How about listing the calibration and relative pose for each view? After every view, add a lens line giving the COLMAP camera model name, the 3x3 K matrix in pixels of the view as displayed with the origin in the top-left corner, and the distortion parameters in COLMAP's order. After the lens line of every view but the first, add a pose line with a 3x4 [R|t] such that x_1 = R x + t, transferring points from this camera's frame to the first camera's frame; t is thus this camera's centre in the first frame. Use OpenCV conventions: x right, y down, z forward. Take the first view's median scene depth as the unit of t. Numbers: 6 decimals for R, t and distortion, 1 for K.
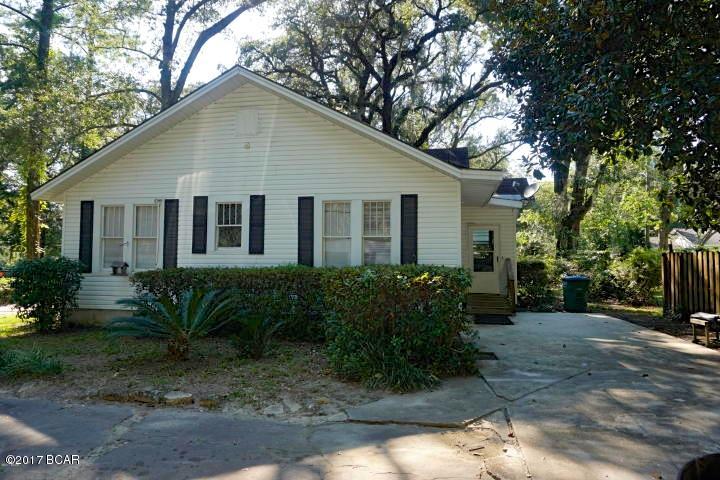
lens RADIAL K [[477.2, 0, 360.0], [0, 477.2, 240.0], [0, 0, 1]] dist [-0.033691, 0.002291]
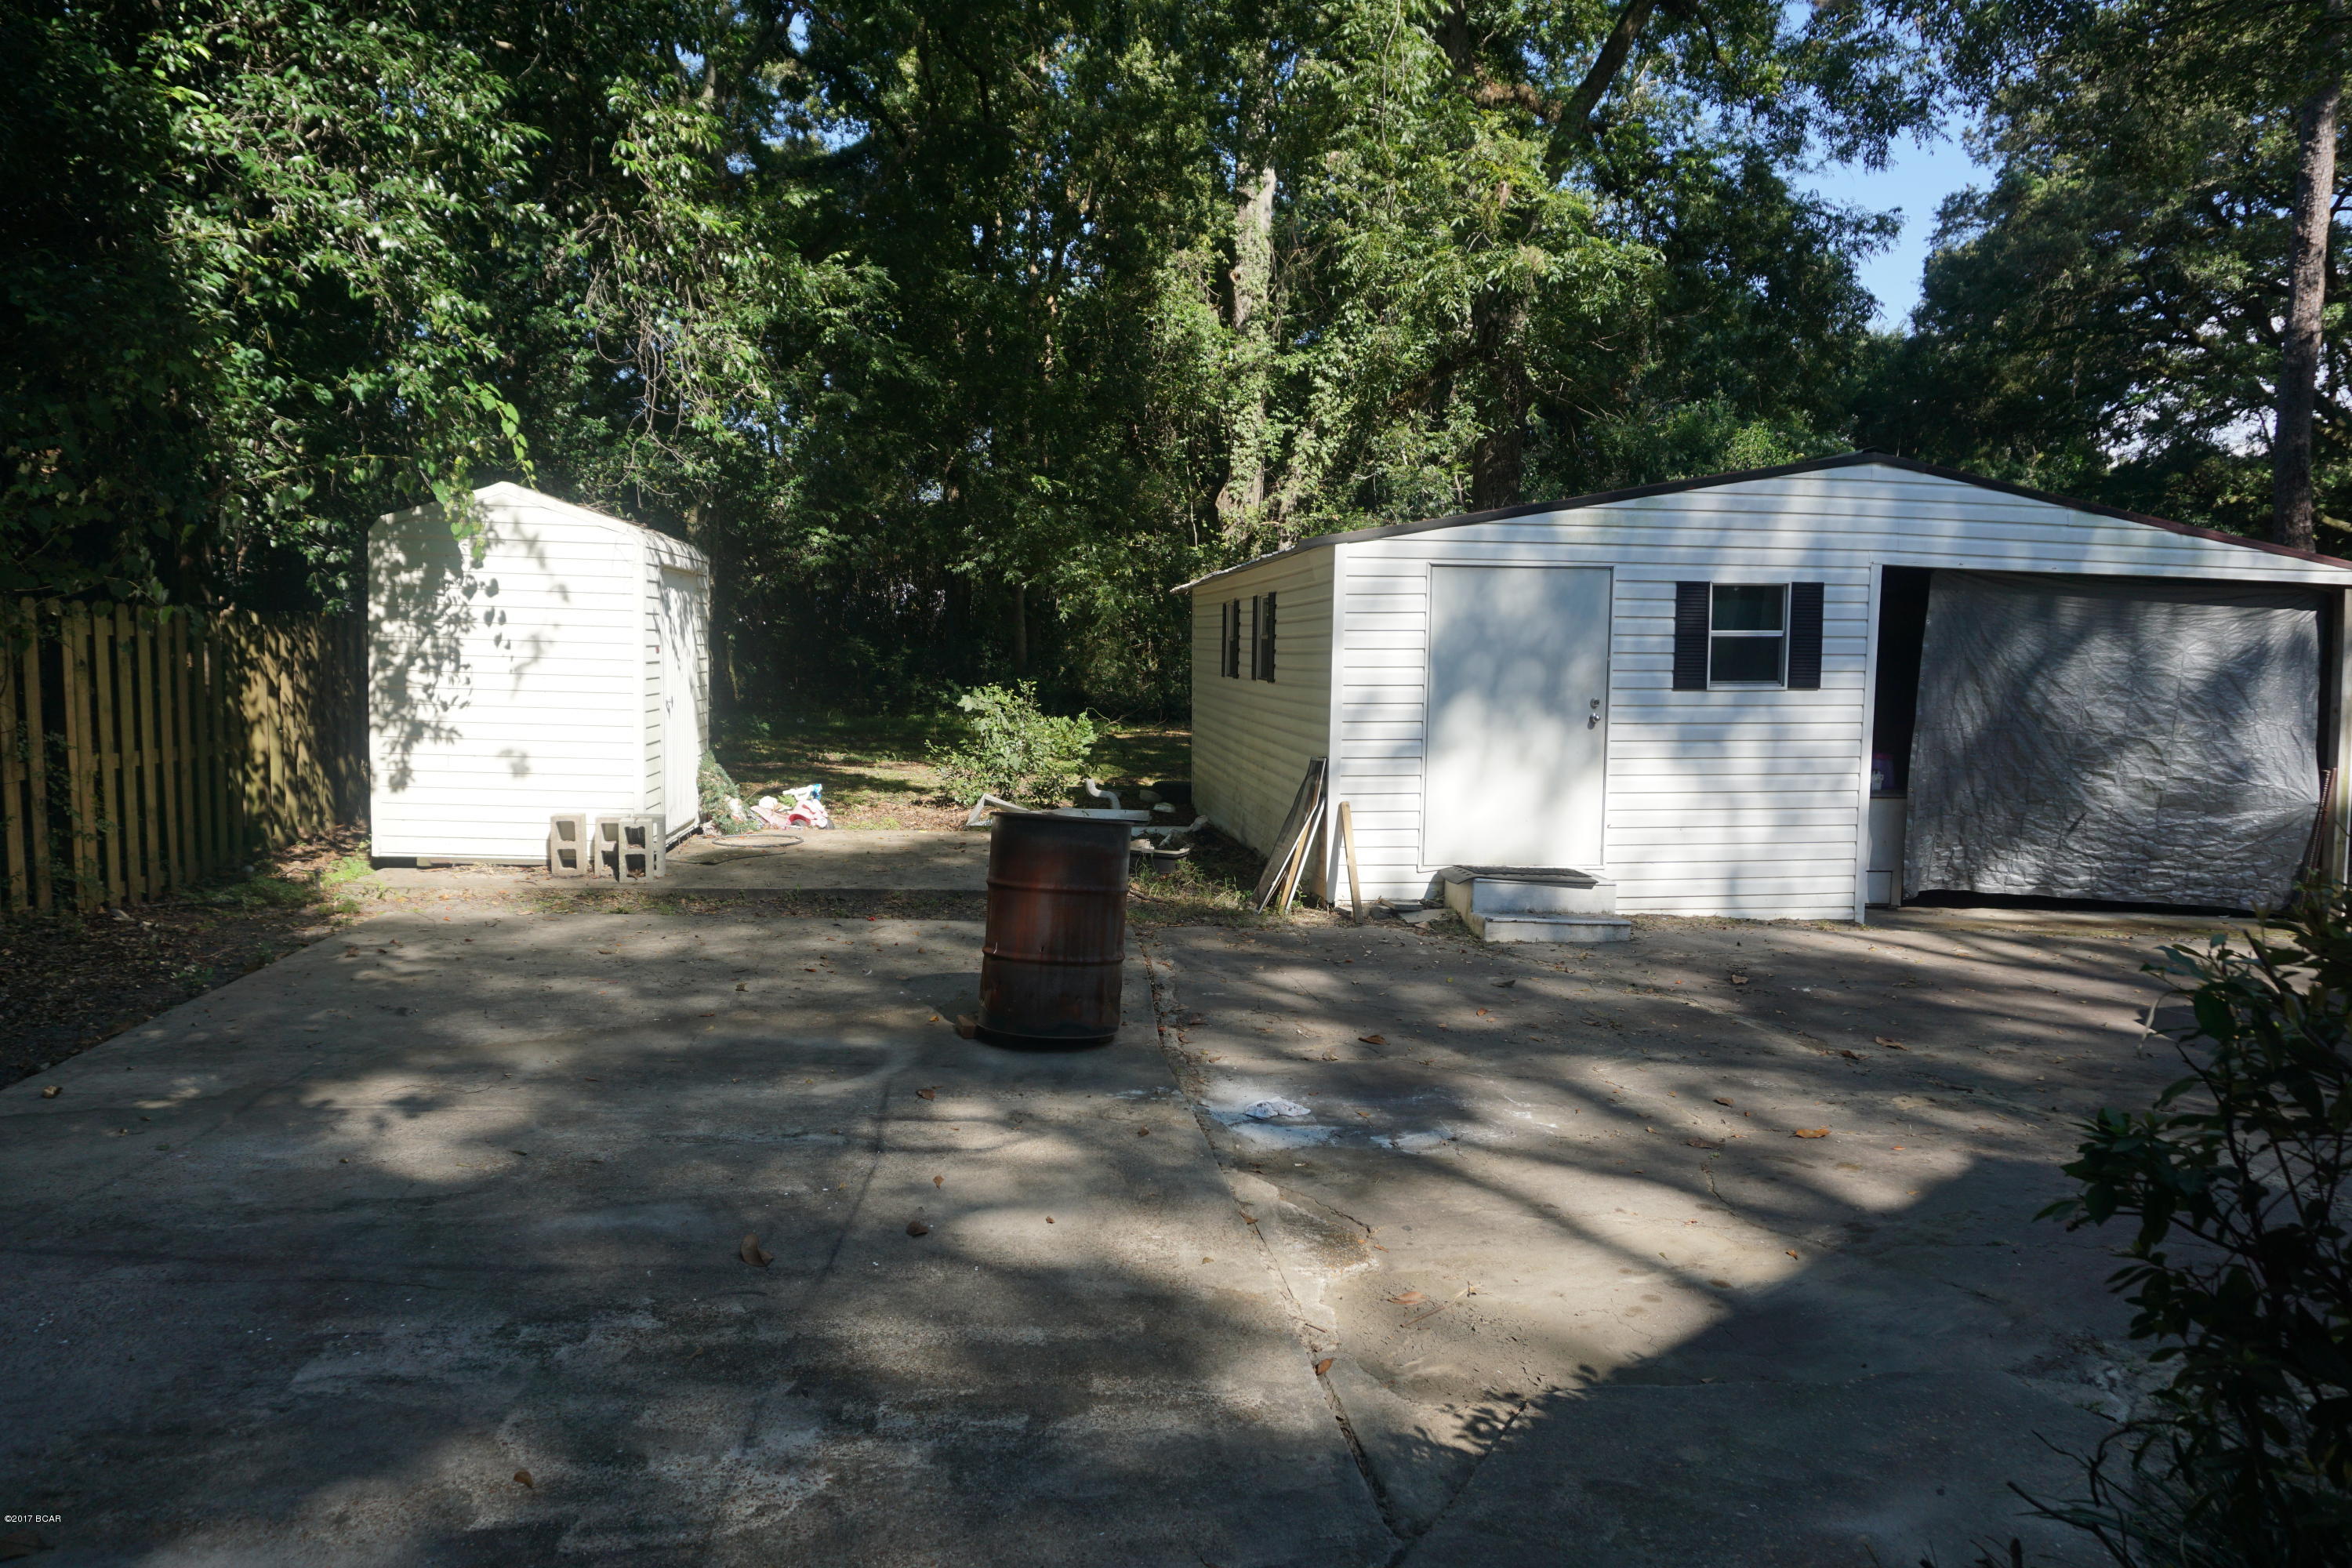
lens RADIAL K [[1558.8, 0, 1176.0], [0, 1558.8, 784.0], [0, 0, 1]] dist [-0.033691, 0.002291]
pose [[-0.951504, 0.006416, -0.307568, 0.651249], [-0.005073, 0.999319, 0.036541, 0.082658], [0.307593, 0.036329, -0.950824, 1.771093]]
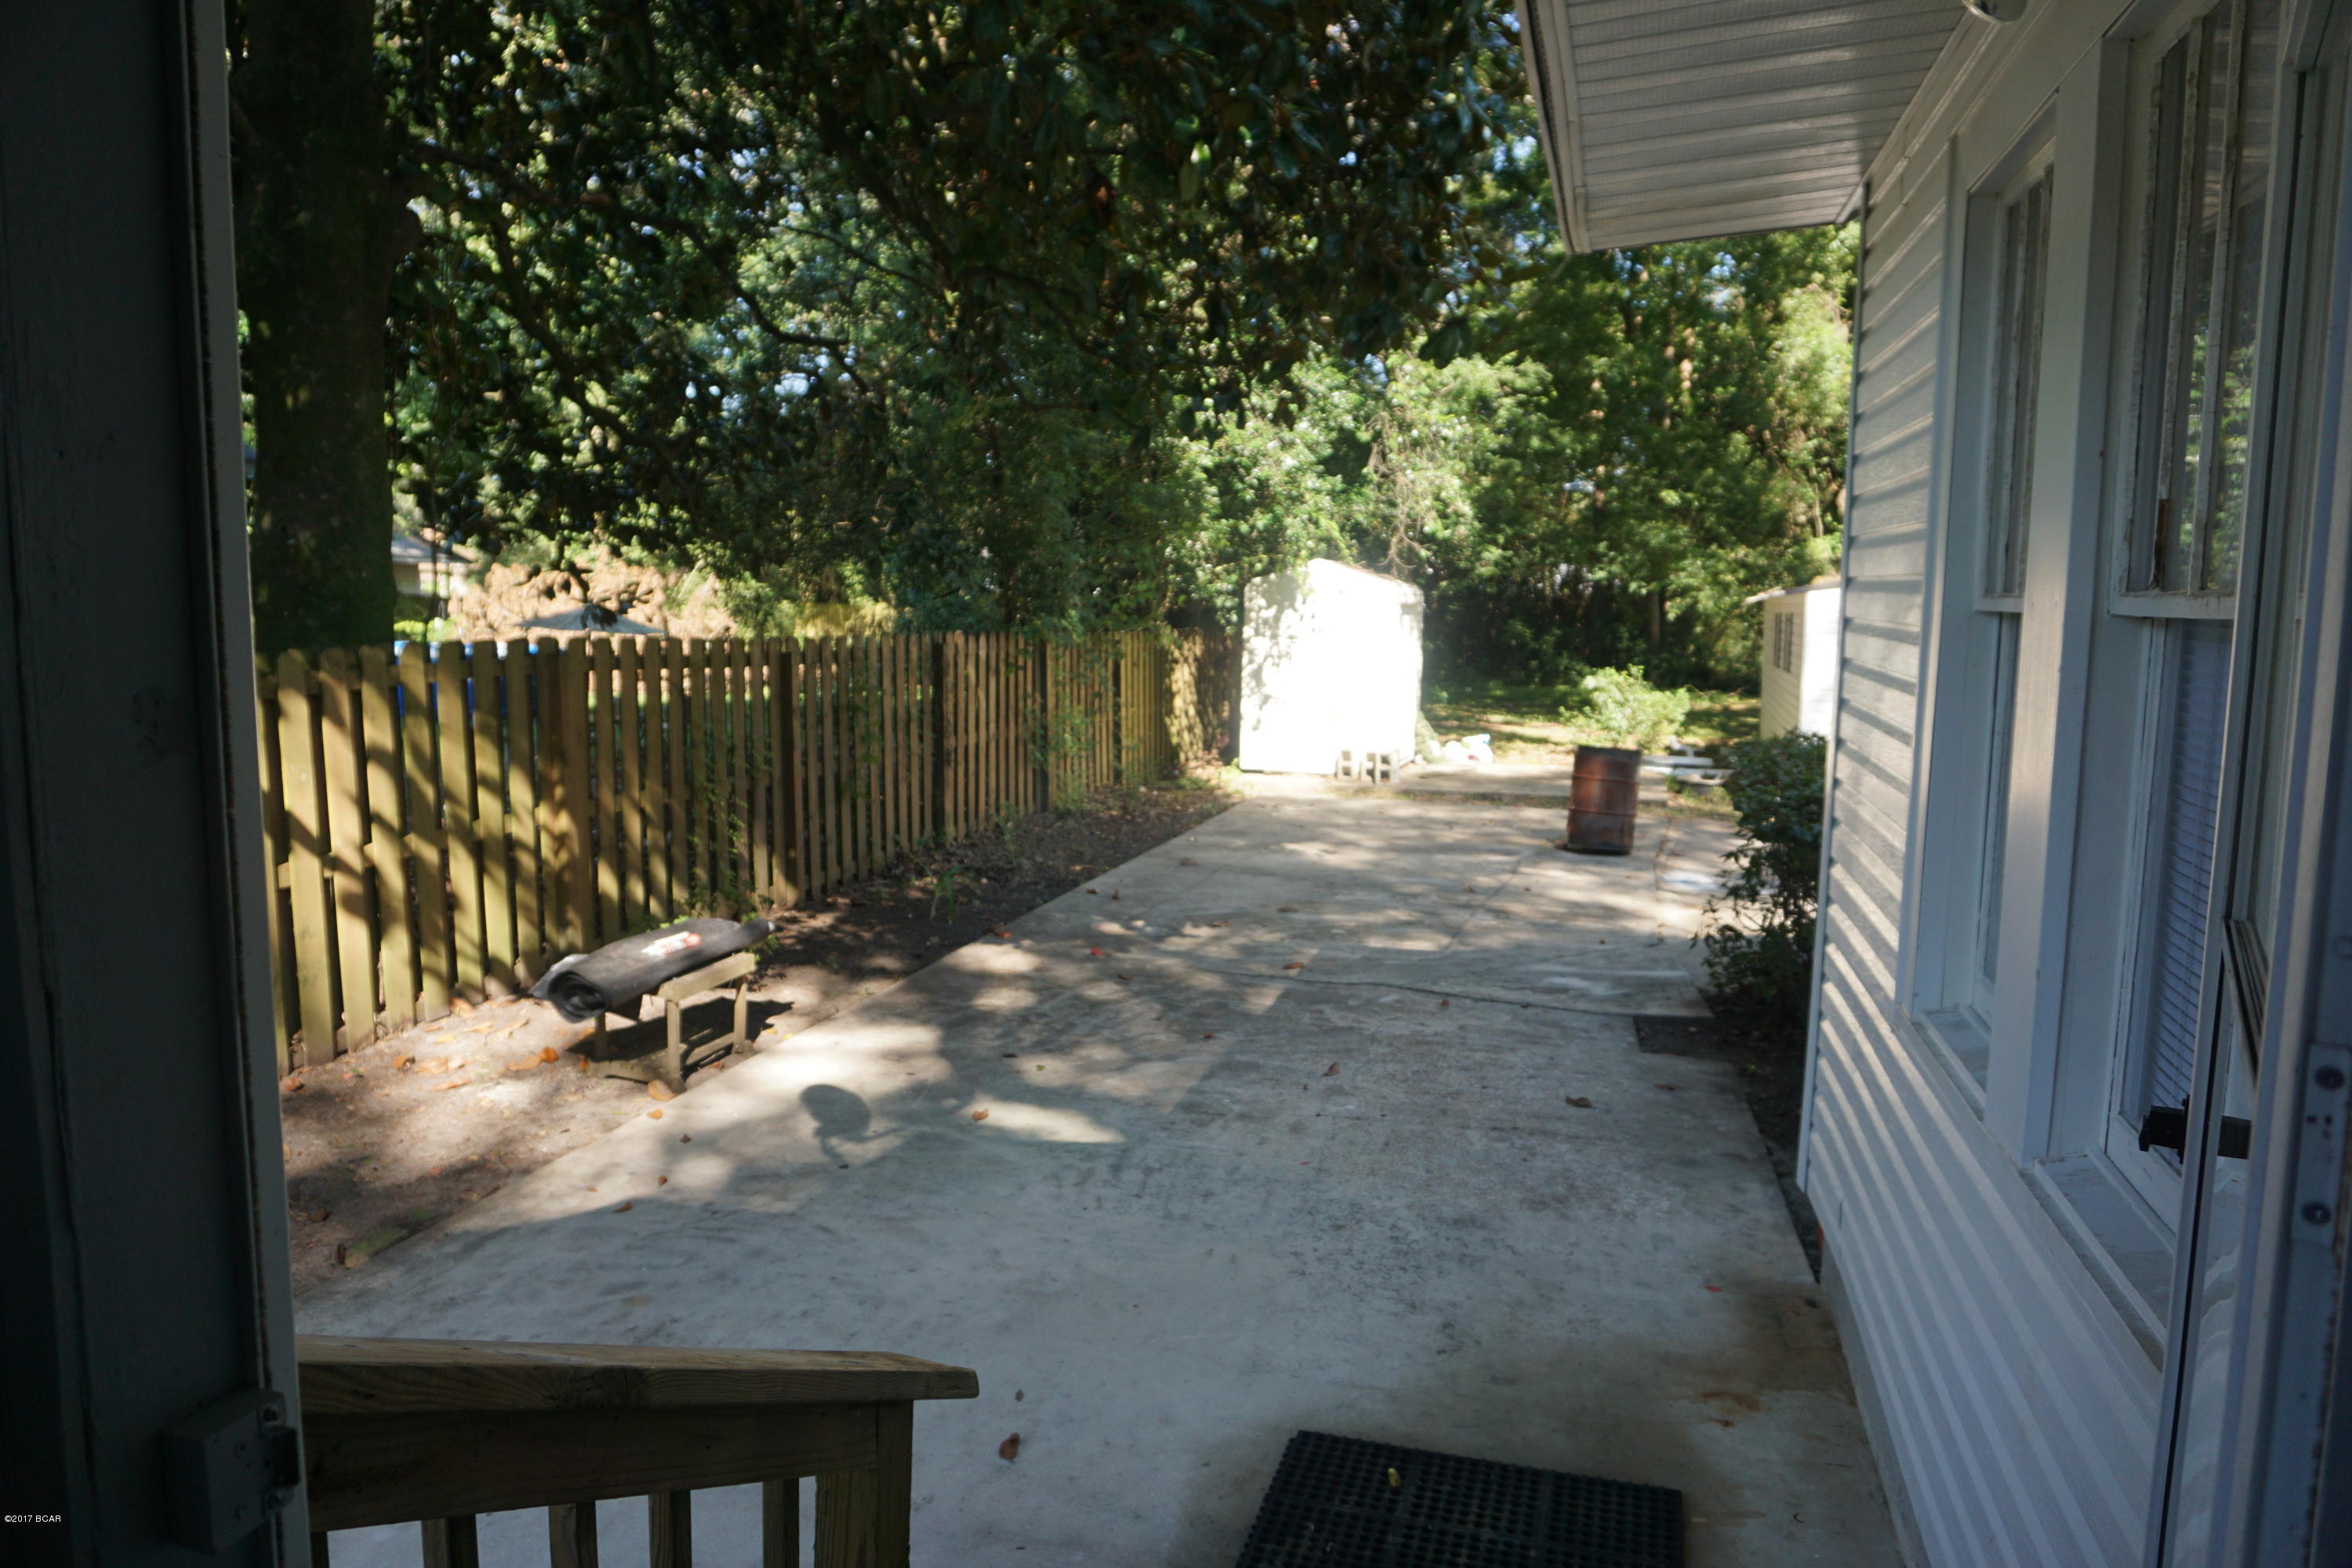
lens RADIAL K [[1558.8, 0, 1176.0], [0, 1558.8, 784.0], [0, 0, 1]] dist [-0.033691, 0.002291]
pose [[-0.994565, -0.021678, 0.101839, 0.838865], [-0.015231, 0.997855, 0.063669, 0.058676], [-0.103001, 0.061772, -0.992761, 3.505248]]
